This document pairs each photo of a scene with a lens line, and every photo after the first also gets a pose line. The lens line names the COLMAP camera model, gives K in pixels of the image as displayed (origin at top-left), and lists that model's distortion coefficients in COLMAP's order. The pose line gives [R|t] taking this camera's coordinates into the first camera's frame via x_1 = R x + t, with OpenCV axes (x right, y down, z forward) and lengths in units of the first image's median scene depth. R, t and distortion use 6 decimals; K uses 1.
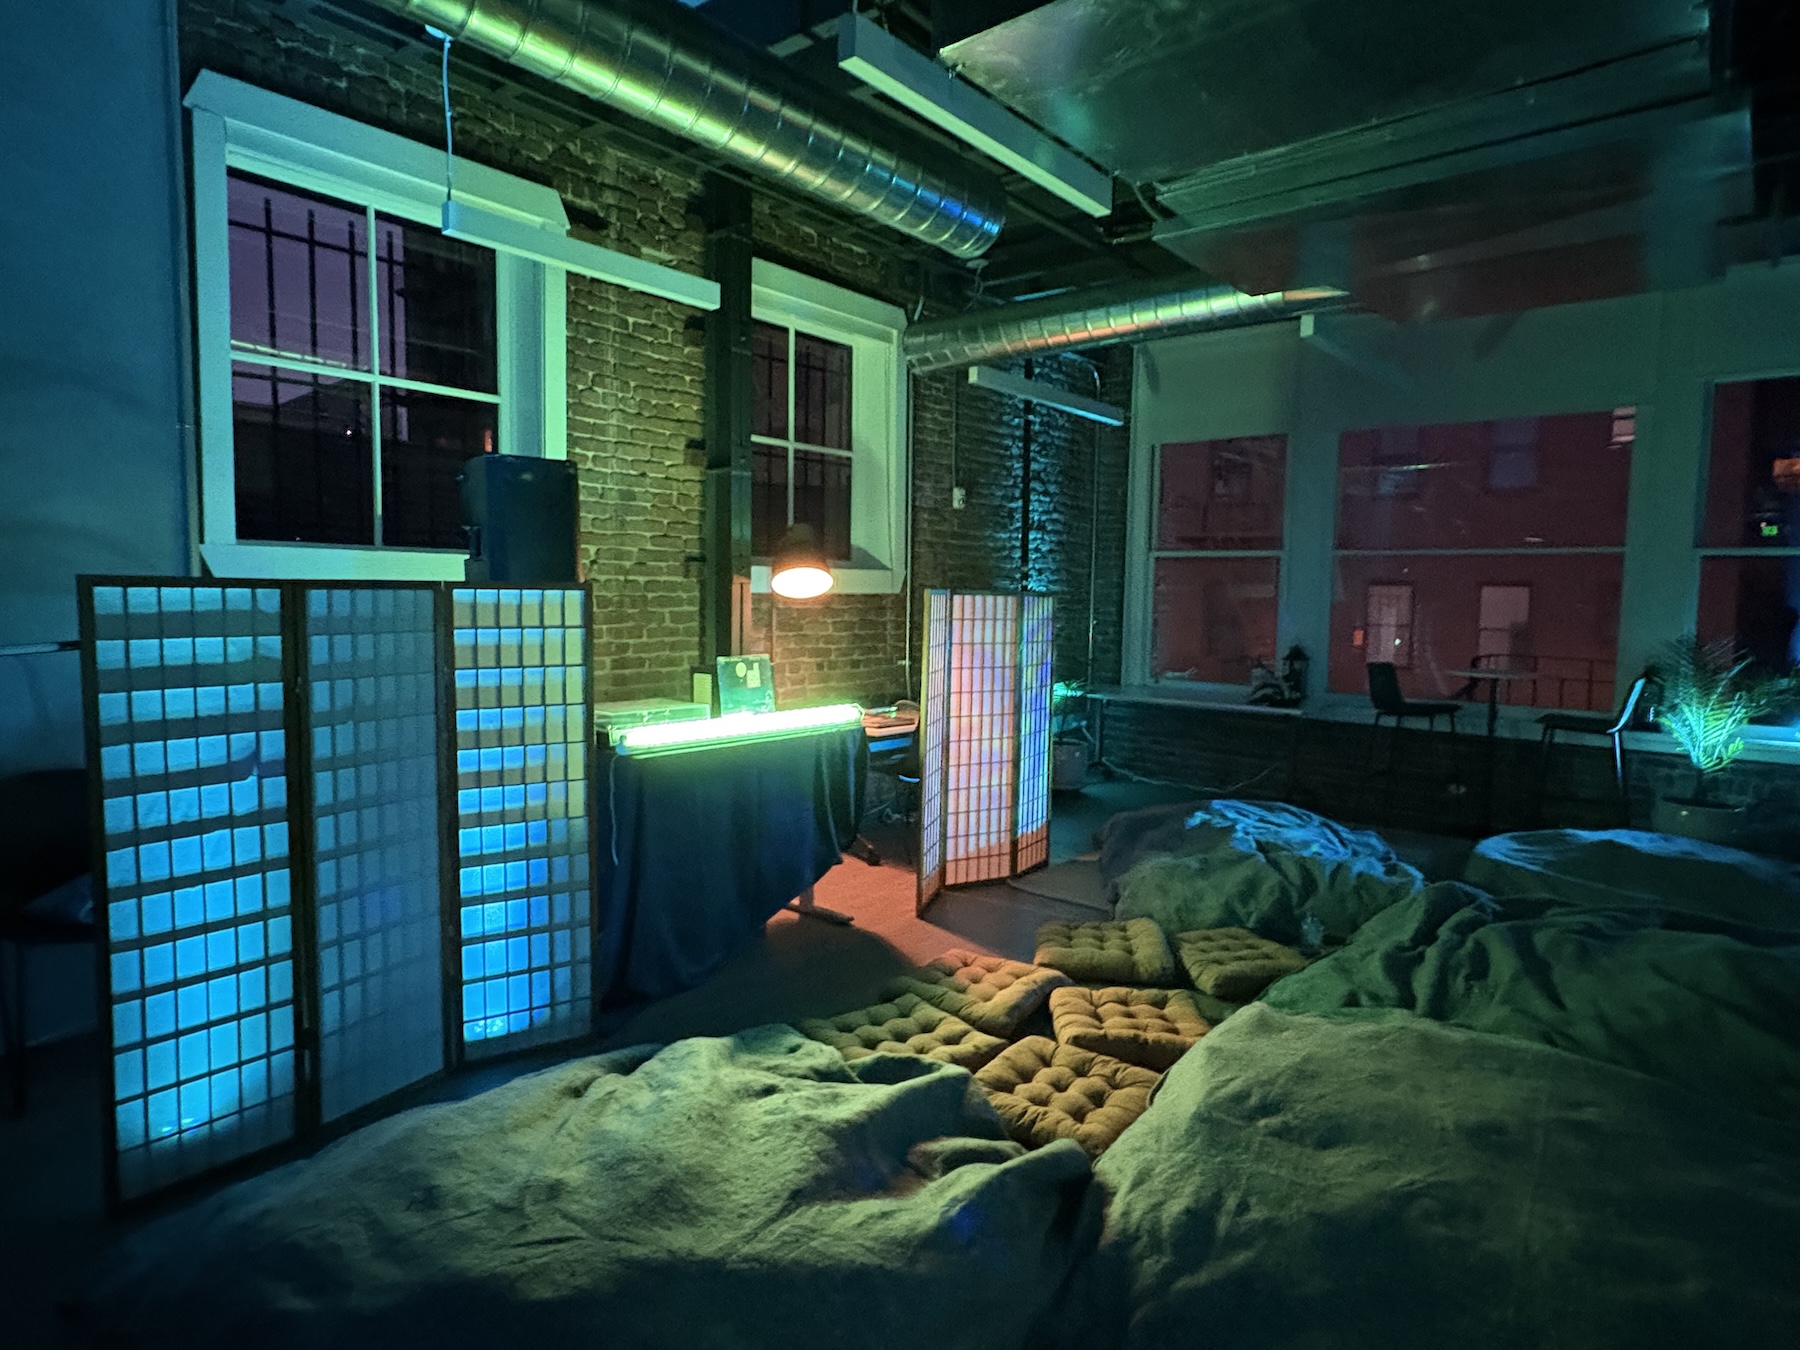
lens RADIAL K [[1018.7, 0, 906.0], [0, 1018.7, 665.7], [0, 0, 1]] dist [-0.001905, 0.003212]
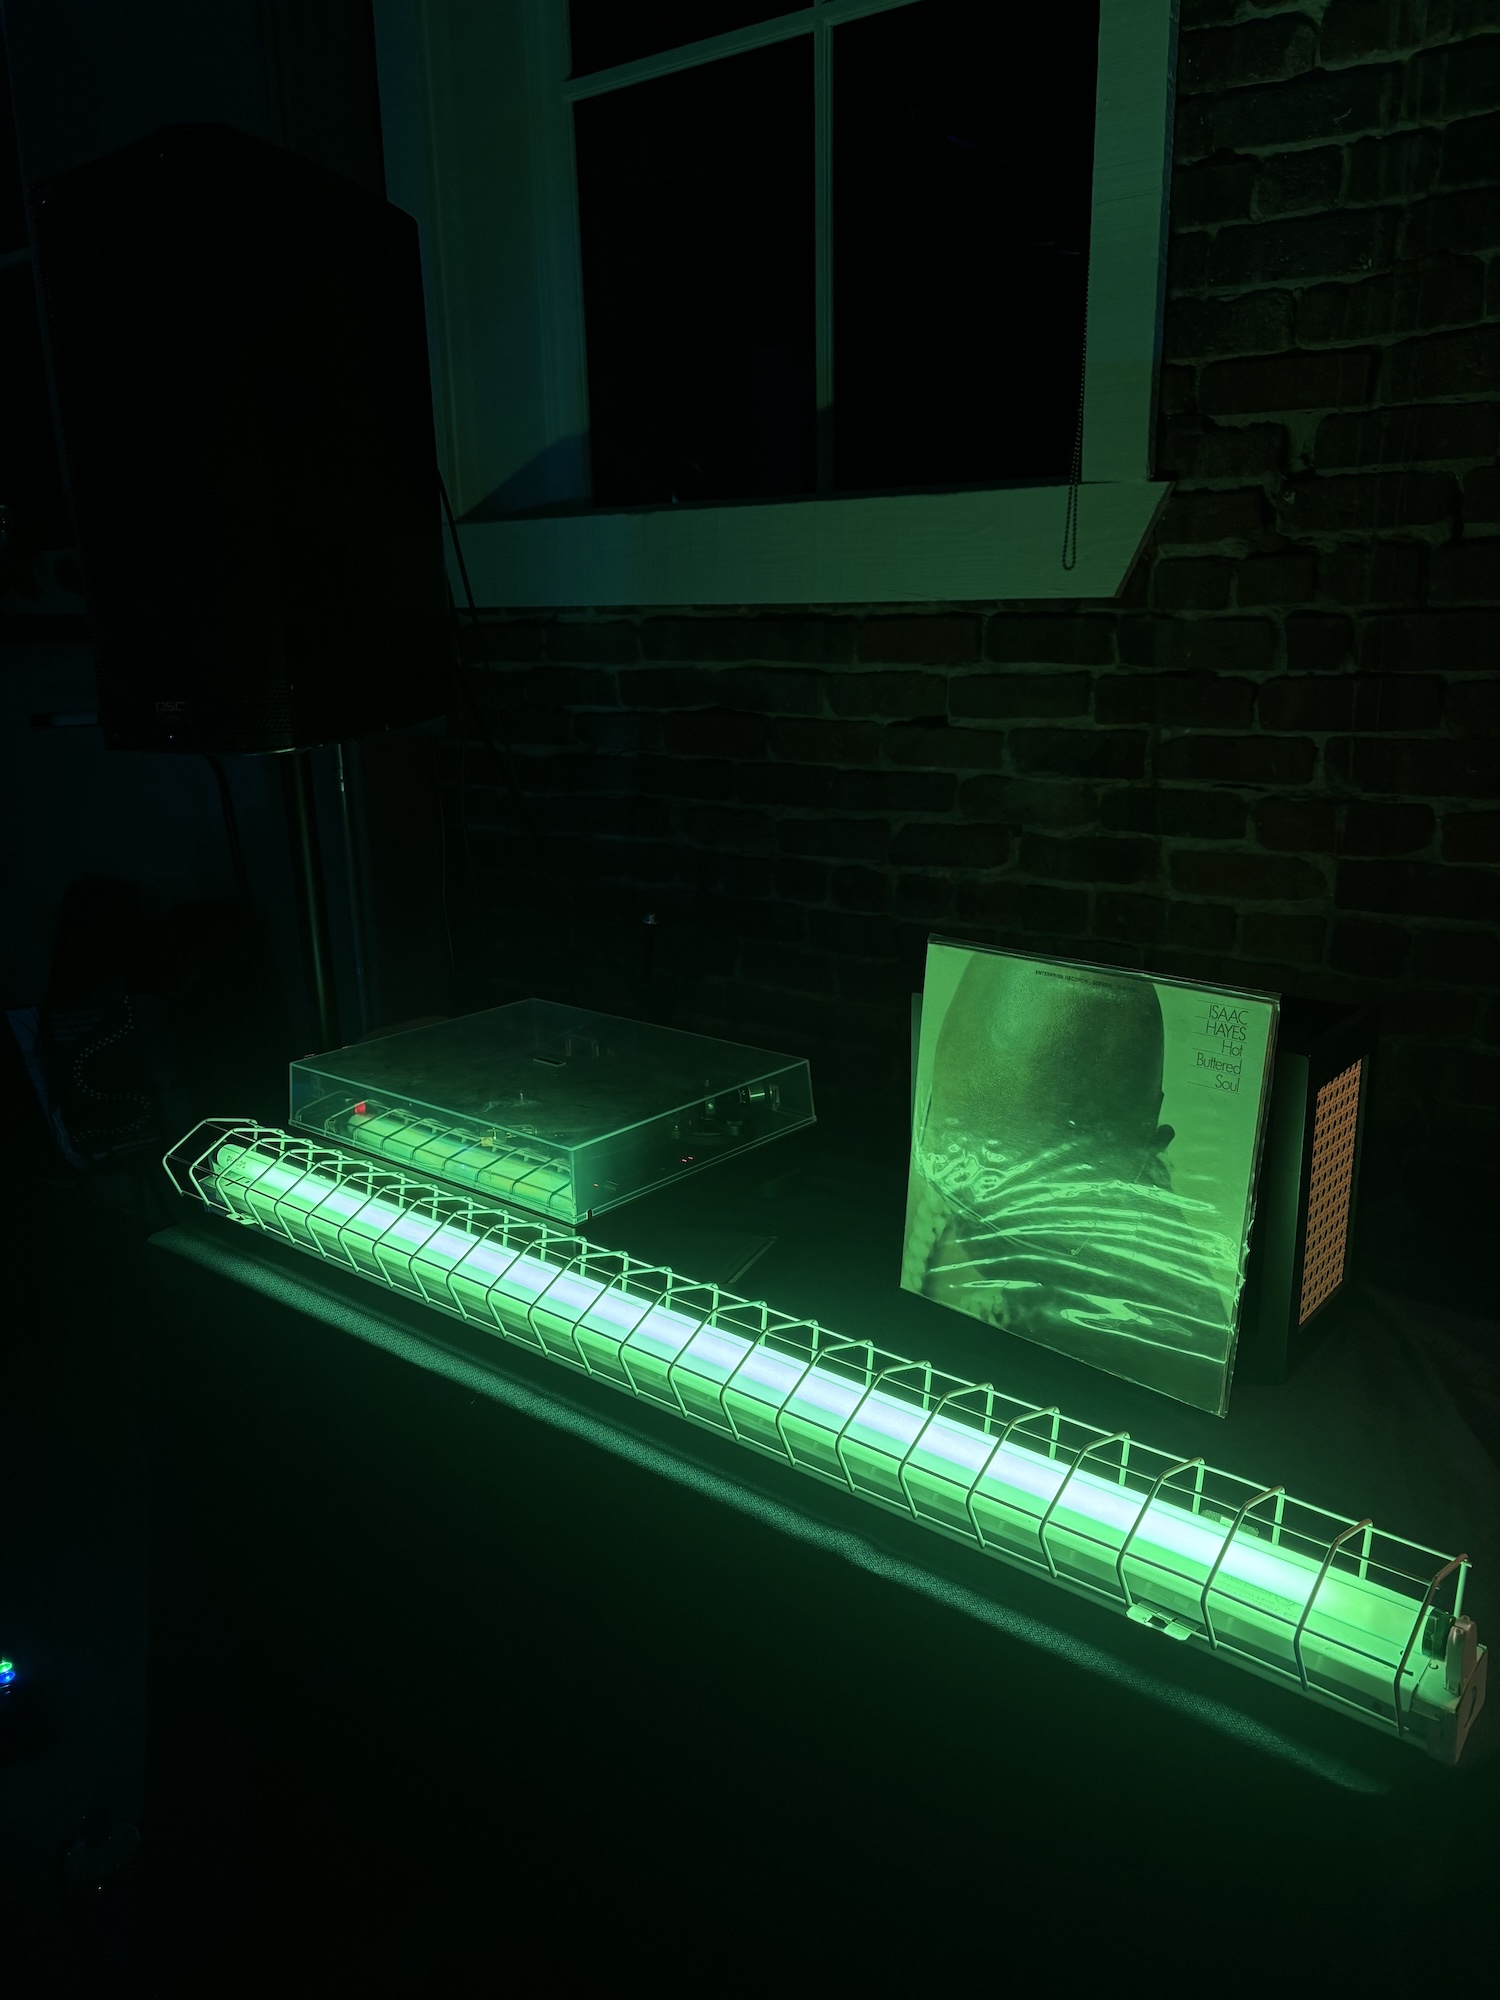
lens RADIAL K [[1512.8, 0, 758.5], [0, 1512.8, 1019.1], [0, 0, 1]] dist [0.025251, -0.012357]
pose [[0.035860, 0.251042, -0.967312, 0.112292], [-0.051878, 0.967097, 0.249063, -0.068734], [0.998009, 0.041251, 0.047704, 1.007544]]
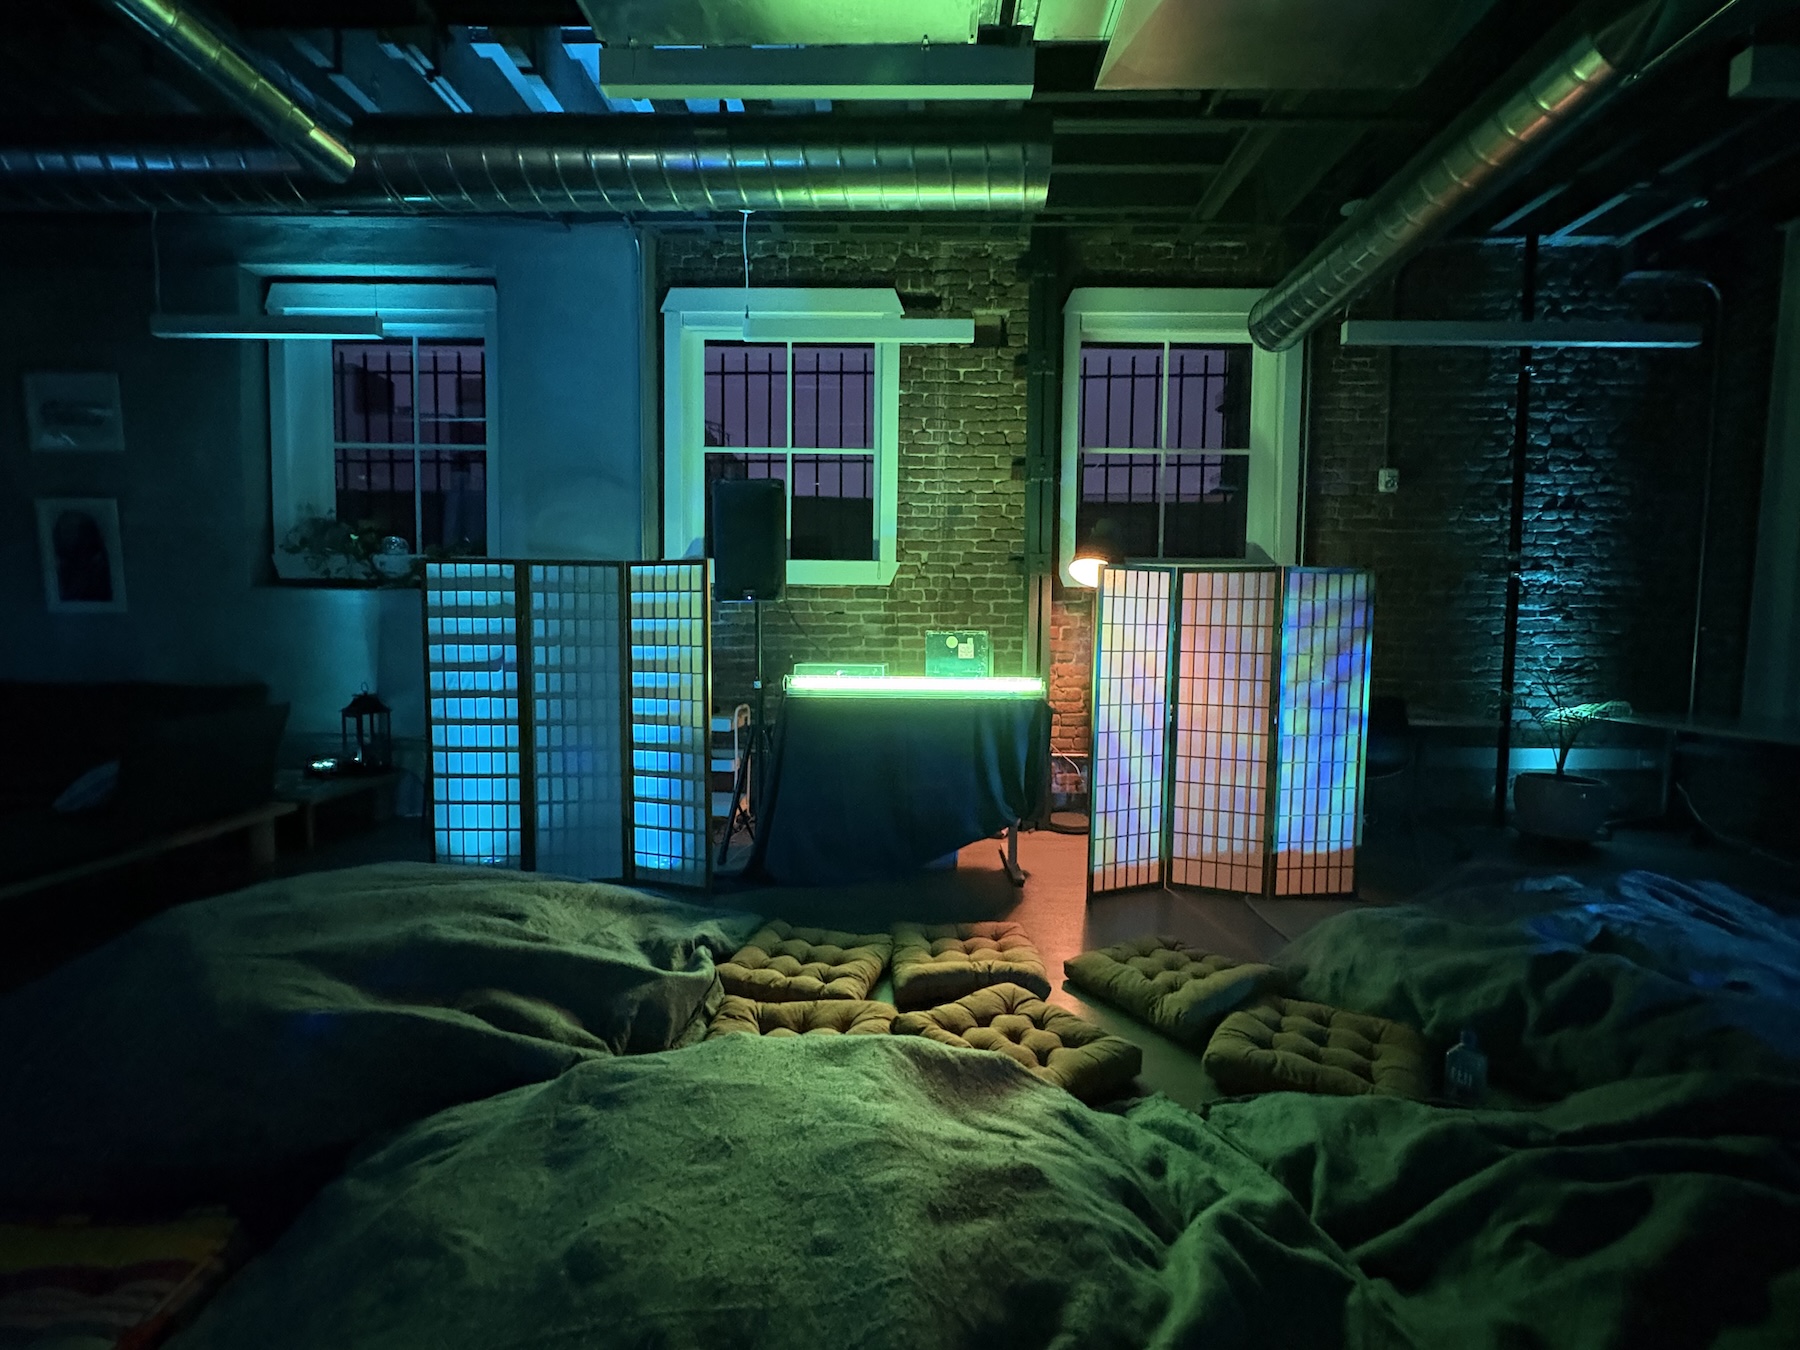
lens RADIAL K [[778.1, 0, 903.5], [0, 778.1, 669.2], [0, 0, 1]] dist [0.001124, -0.000616]
pose [[0.627612, 0.034535, -0.777760, 0.537534], [-0.057770, 0.998327, -0.002289, 0.043129], [0.776380, 0.046368, 0.628557, 0.427910]]
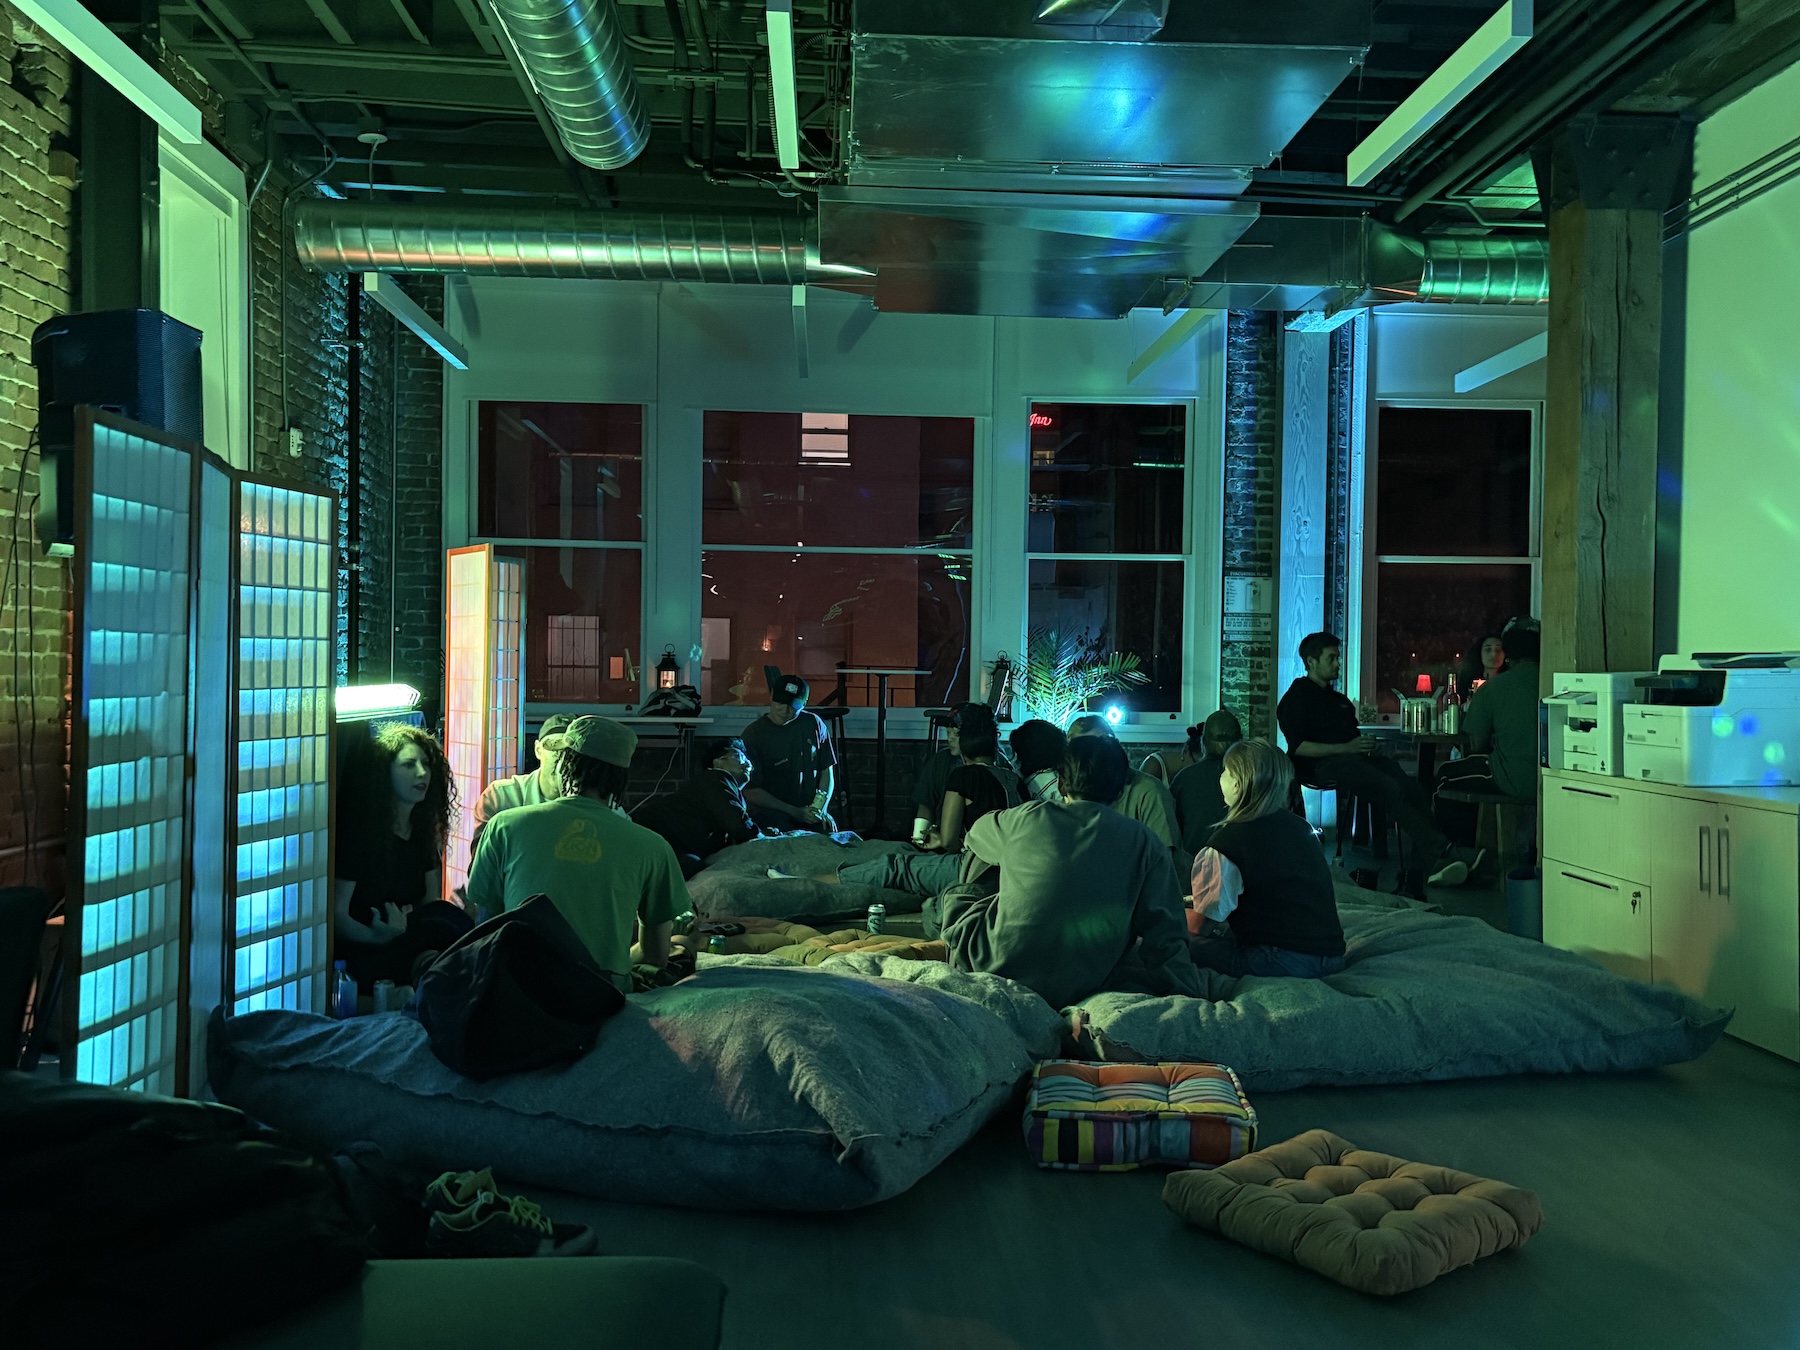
lens RADIAL K [[1543.8, 0, 897.3], [0, 1543.8, 677.5], [0, 0, 1]] dist [0.034554, -0.012712]
pose [[0.735497, -0.010114, 0.677453, -0.642472], [0.047085, 0.998234, -0.036216, 0.104357], [-0.675890, 0.058535, 0.734674, -0.150490]]
